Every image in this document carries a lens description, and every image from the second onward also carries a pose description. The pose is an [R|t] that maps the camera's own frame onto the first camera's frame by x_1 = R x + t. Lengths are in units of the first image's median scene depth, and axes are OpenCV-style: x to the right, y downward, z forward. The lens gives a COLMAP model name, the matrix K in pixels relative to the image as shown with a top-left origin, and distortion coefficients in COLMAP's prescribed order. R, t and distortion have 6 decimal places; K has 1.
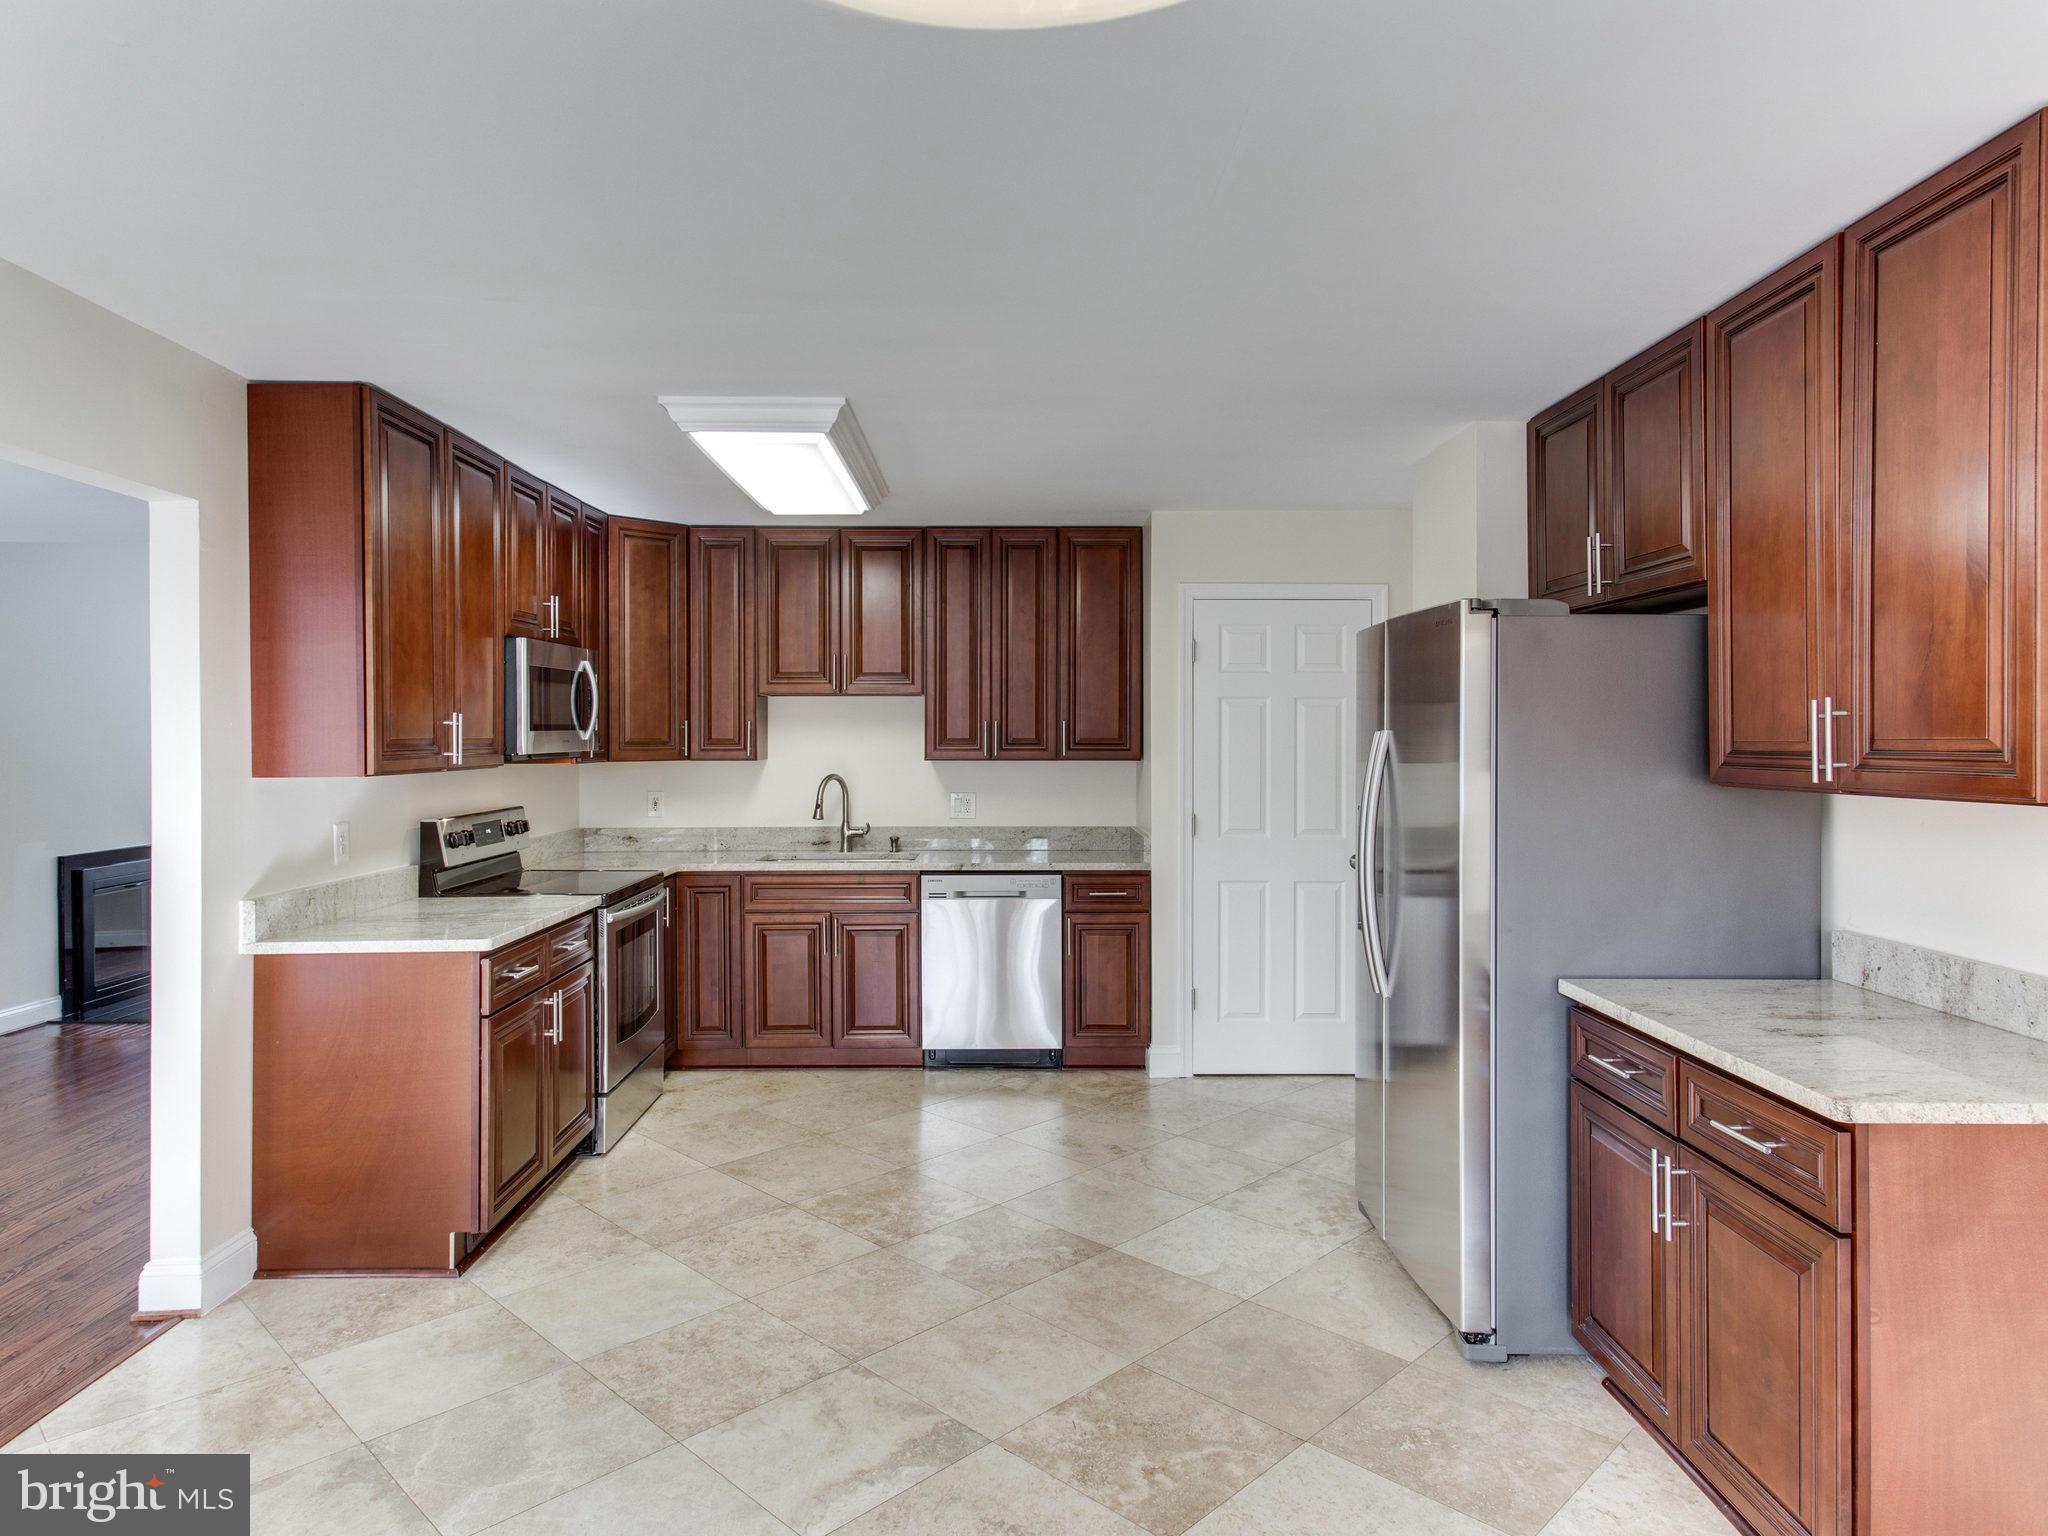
lens RADIAL K [[1212.8, 0, 1026.6], [0, 1212.8, 734.2], [0, 0, 1]] dist [0.002553, -0.000163]
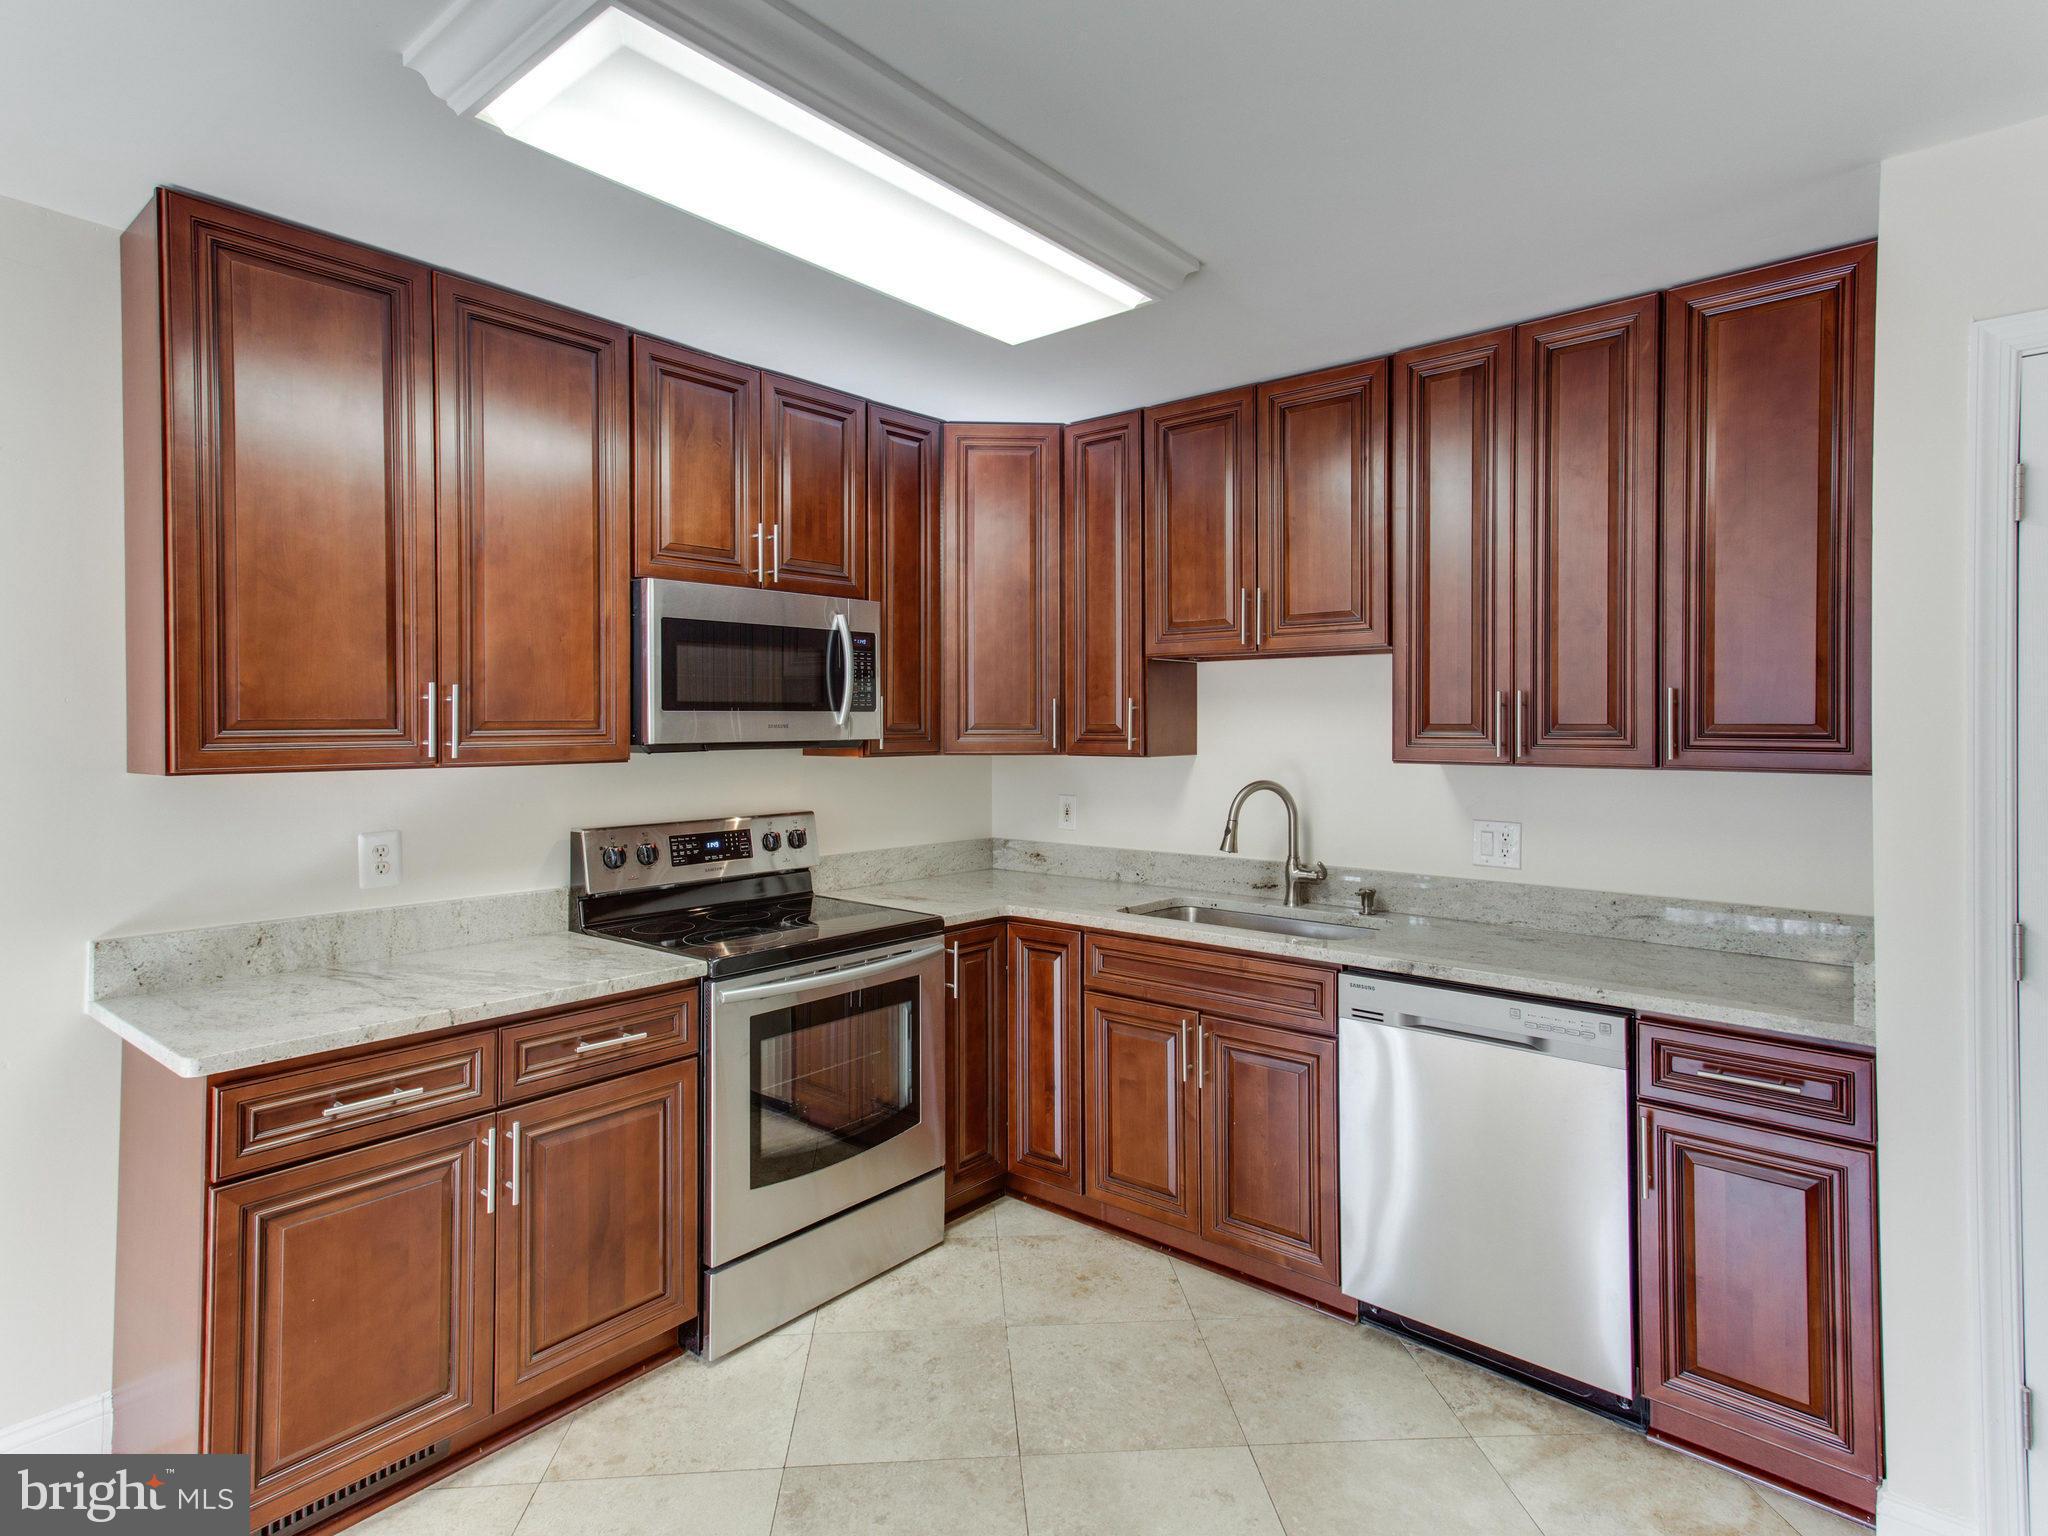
lens RADIAL K [[1094.7, 0, 1026.3], [0, 1094.7, 722.1], [0, 0, 1]] dist [0.023269, 0.001671]
pose [[0.751280, -0.000991, -0.659983, 0.135275], [-0.000669, 0.999997, -0.002263, 0.003965], [0.659984, 0.002141, 0.751277, 0.532244]]
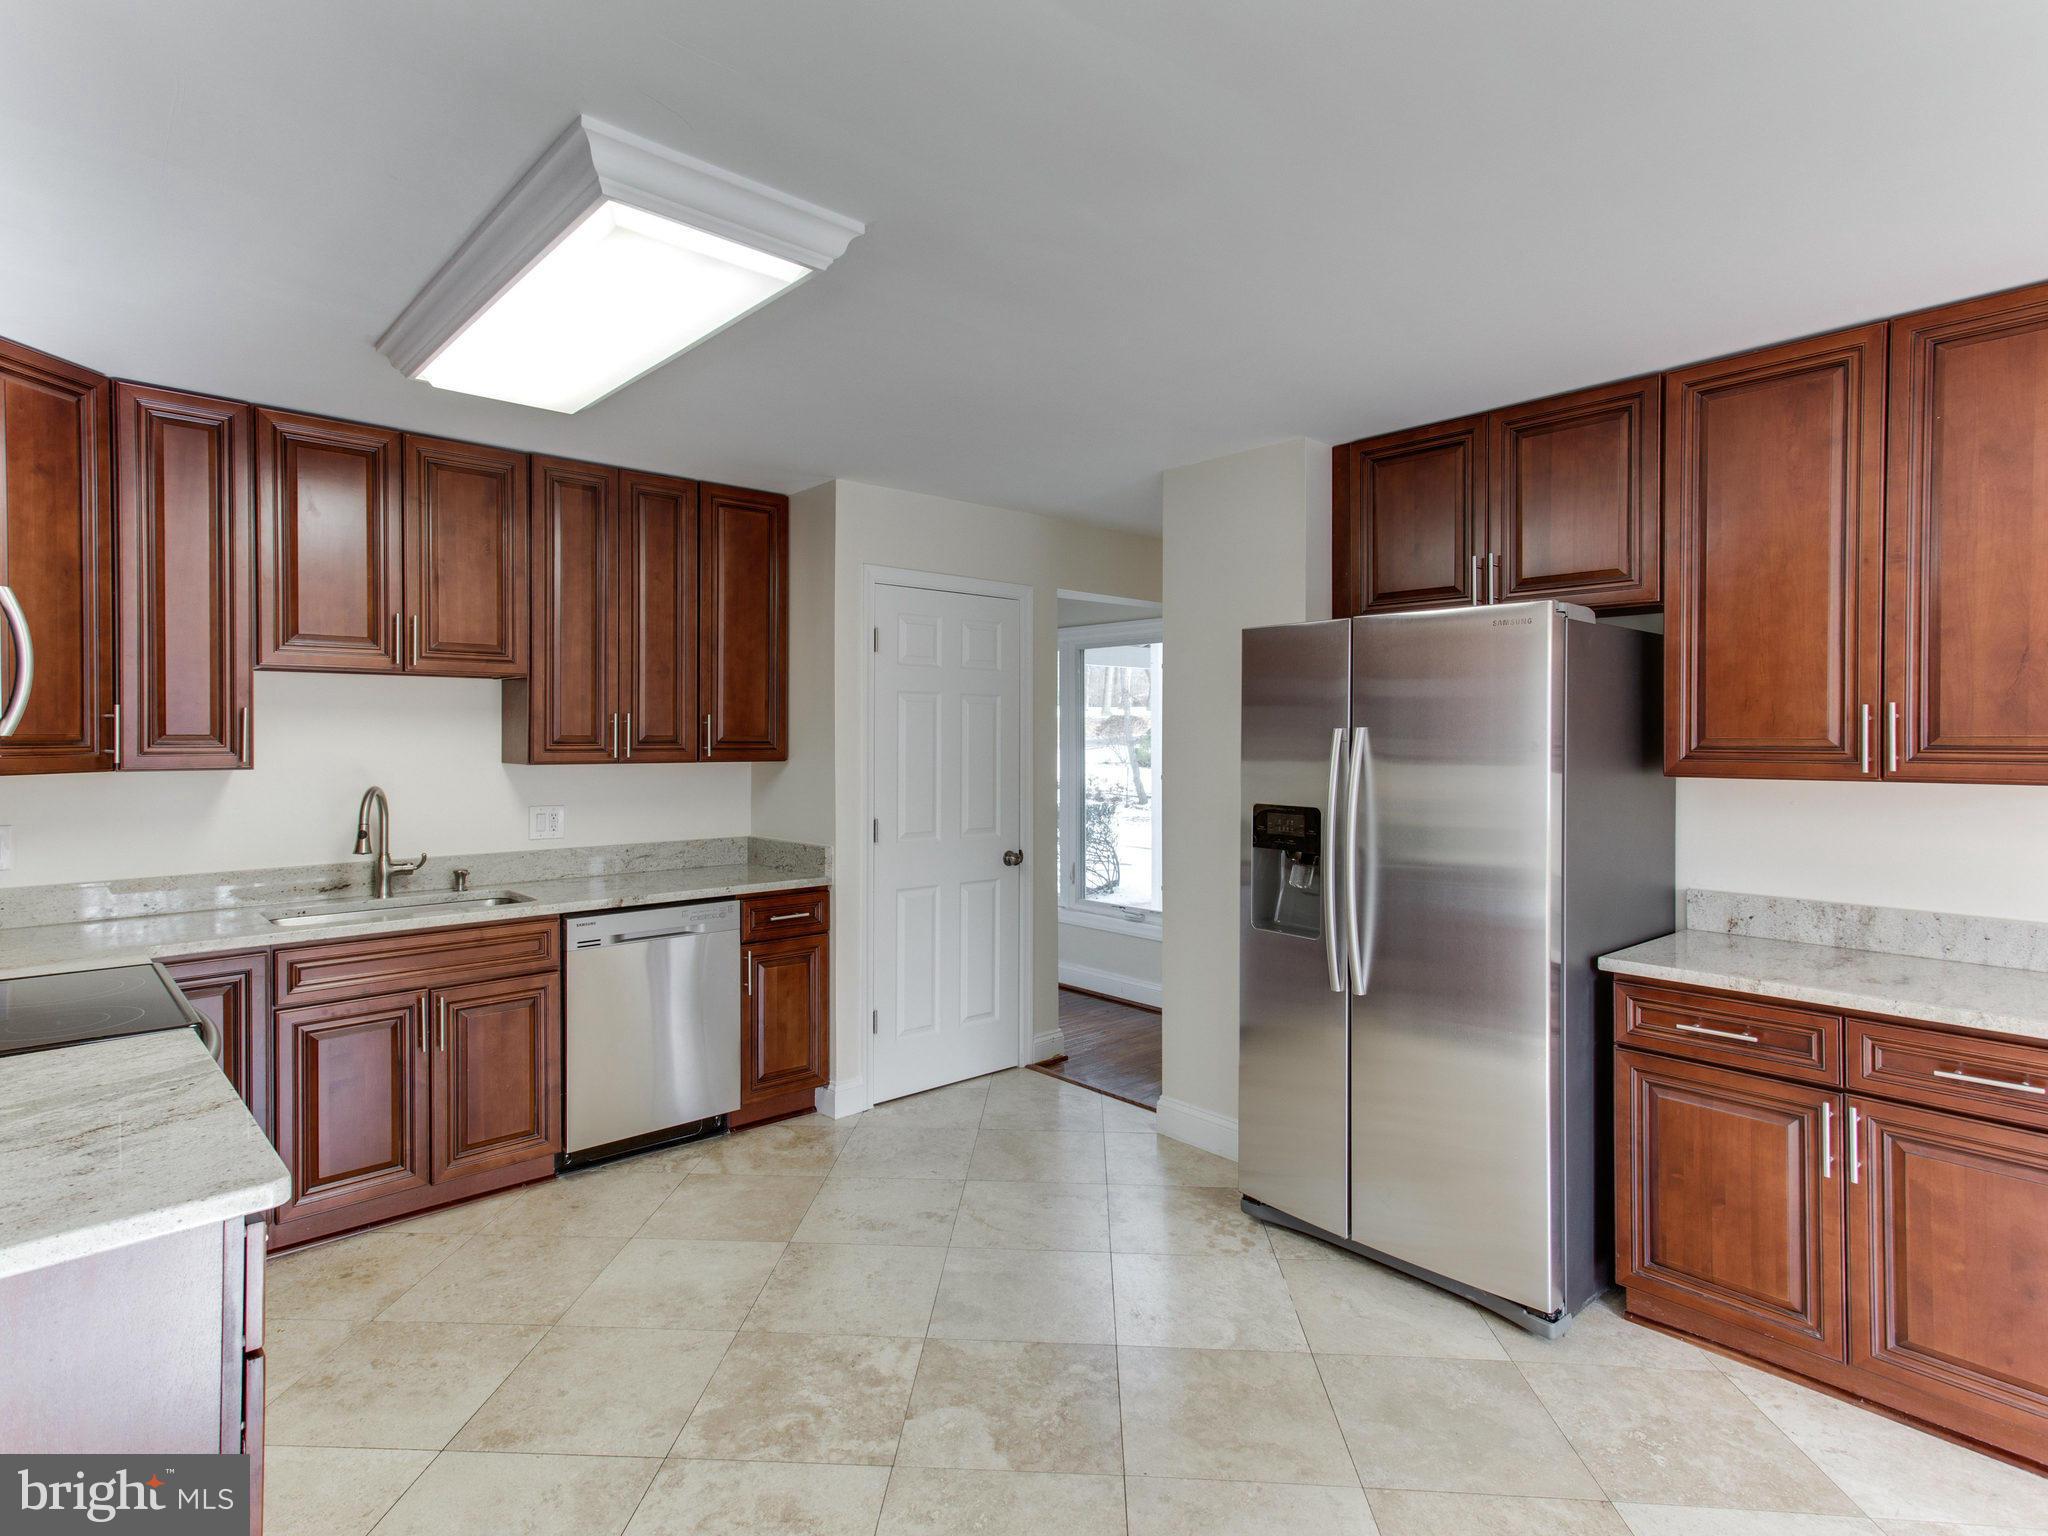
lens RADIAL K [[1073.3, 0, 1013.5], [0, 1073.3, 741.5], [0, 0, 1]] dist [0.022845, 0.001175]
pose [[0.757565, -0.001945, 0.652757, -0.310579], [-0.003349, 0.999971, 0.006866, 0.001739], [-0.652751, -0.007388, 0.757537, 0.320639]]
